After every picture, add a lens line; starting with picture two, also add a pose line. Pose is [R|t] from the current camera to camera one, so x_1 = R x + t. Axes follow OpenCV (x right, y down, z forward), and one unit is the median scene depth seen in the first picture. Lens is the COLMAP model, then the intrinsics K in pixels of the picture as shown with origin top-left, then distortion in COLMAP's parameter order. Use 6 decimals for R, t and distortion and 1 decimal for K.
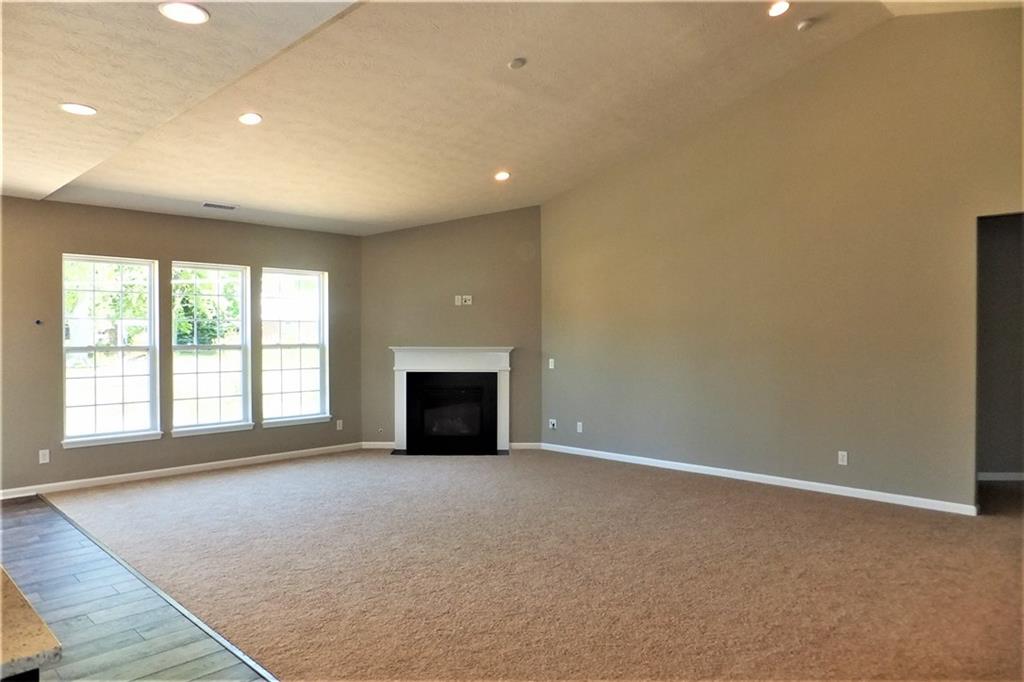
lens RADIAL K [[734.1, 0, 513.4], [0, 734.1, 321.8], [0, 0, 1]] dist [0.042624, 0.000464]
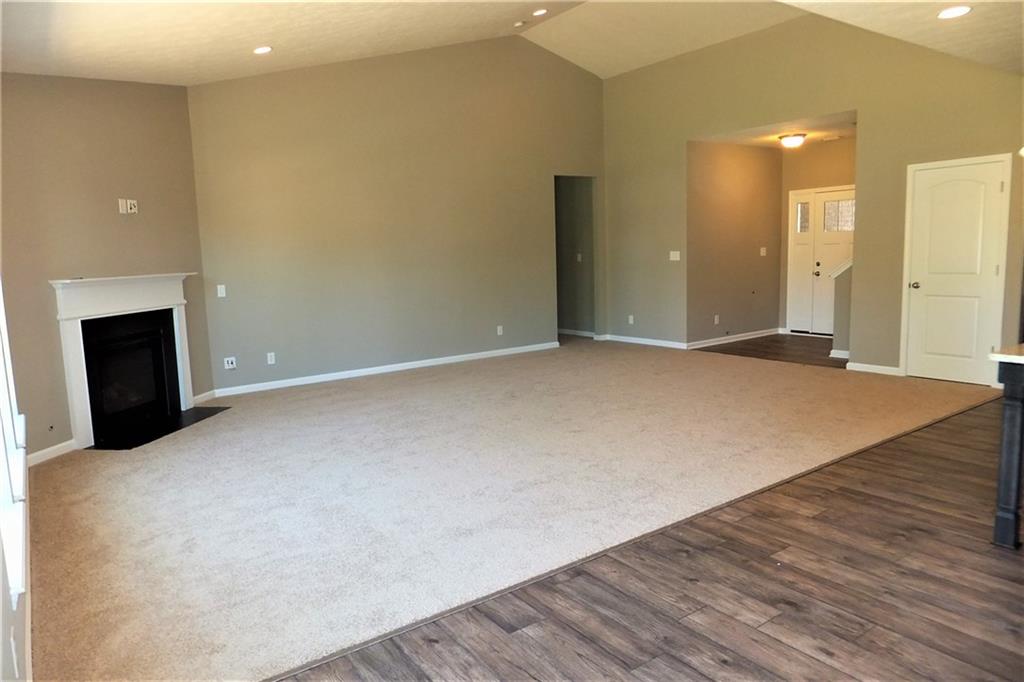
lens RADIAL K [[706.2, 0, 510.8], [0, 706.2, 329.1], [0, 0, 1]] dist [-0.001873, 0.000031]
pose [[0.137666, -0.118317, 0.983387, -0.672561], [0.013368, 0.992971, 0.117598, 0.011577], [-0.990388, -0.003044, 0.138280, 0.570079]]
